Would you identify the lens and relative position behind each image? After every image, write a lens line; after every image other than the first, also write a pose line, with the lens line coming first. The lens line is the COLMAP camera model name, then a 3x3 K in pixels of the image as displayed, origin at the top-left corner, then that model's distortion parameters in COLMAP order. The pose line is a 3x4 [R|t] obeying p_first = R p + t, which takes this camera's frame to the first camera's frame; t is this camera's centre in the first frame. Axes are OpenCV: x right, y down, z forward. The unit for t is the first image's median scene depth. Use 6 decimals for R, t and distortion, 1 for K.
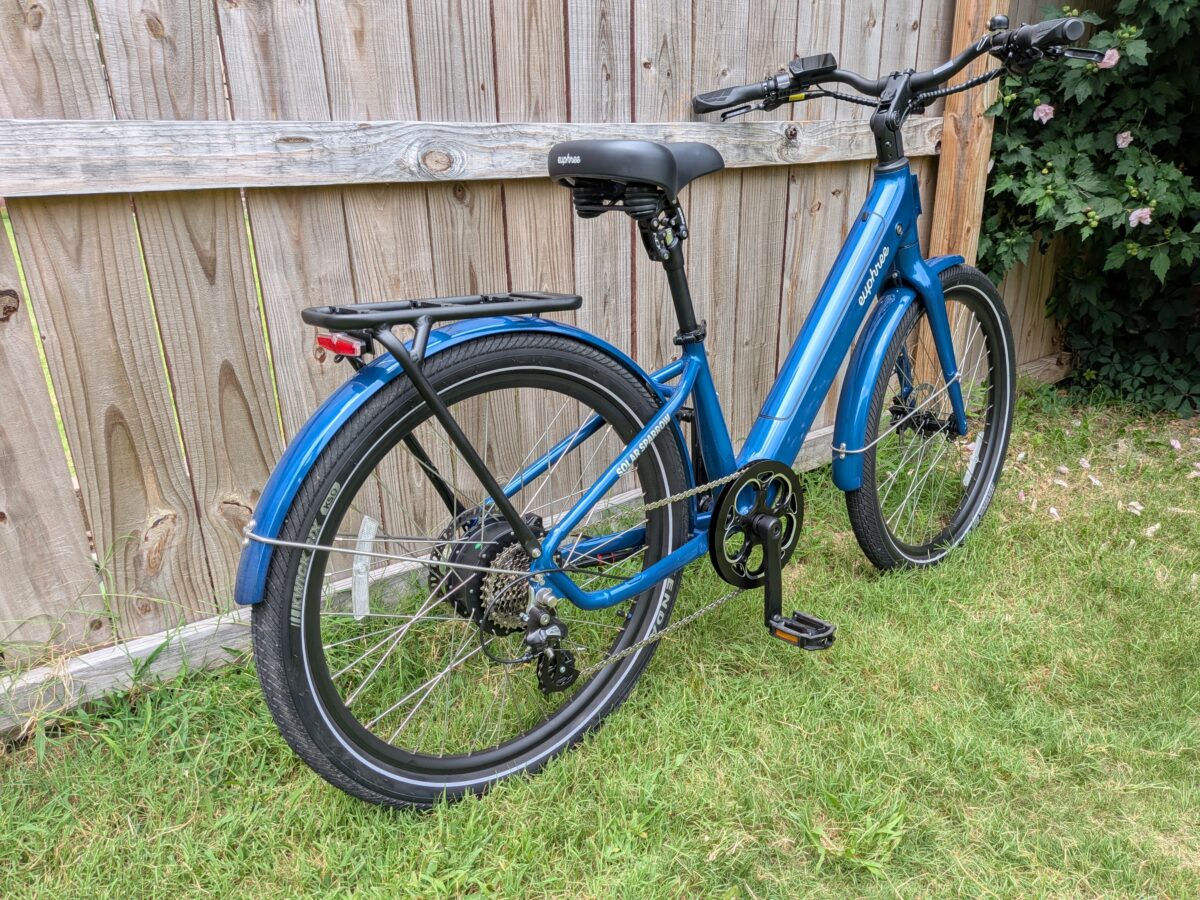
lens RADIAL K [[882.7, 0, 604.7], [0, 882.7, 461.9], [0, 0, 1]] dist [-0.020662, -0.009383]
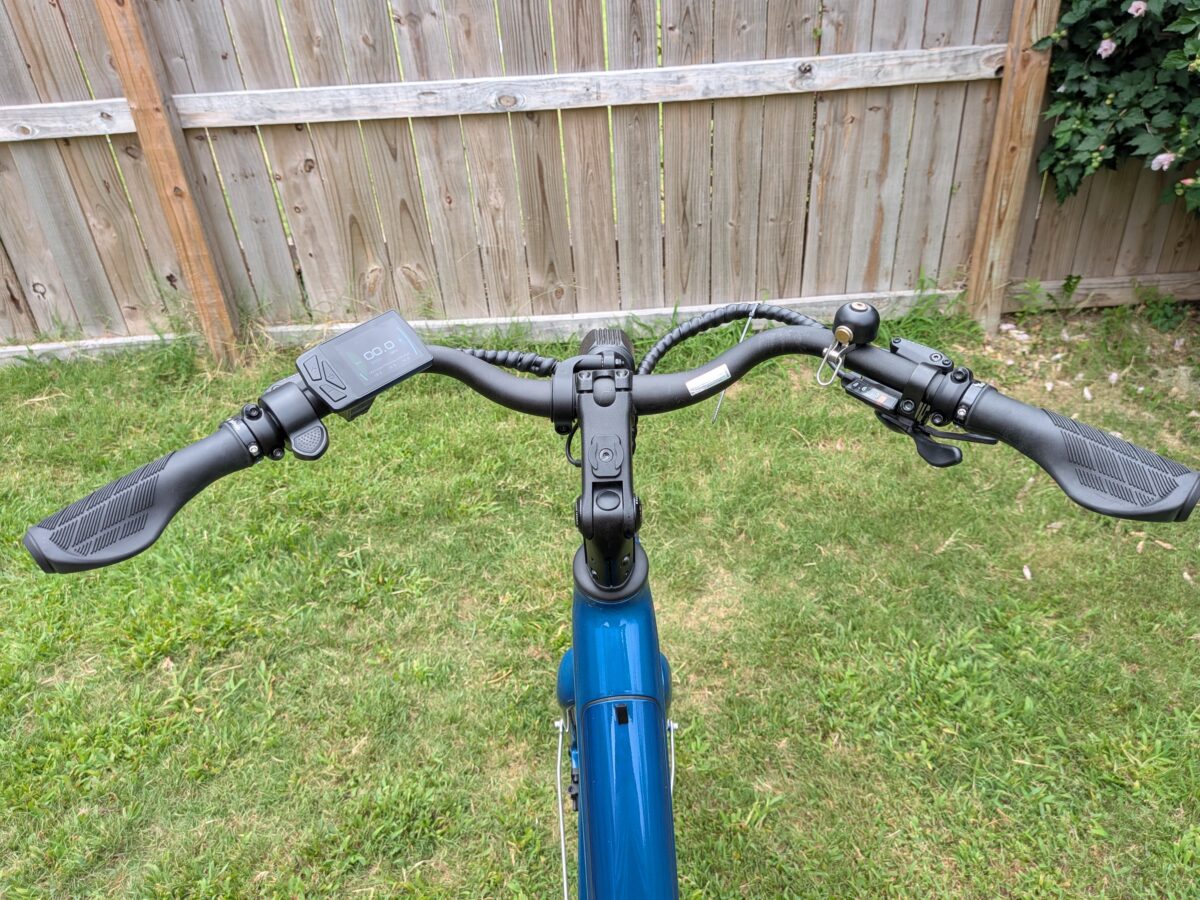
lens RADIAL K [[925.5, 0, 601.6], [0, 925.5, 450.1], [0, 0, 1]] dist [0.008469, -0.063575]
pose [[0.808838, 0.297305, -0.507337, 1.139652], [-0.165000, 0.942859, 0.289468, -0.247468], [0.564408, -0.150422, 0.811675, -0.539226]]
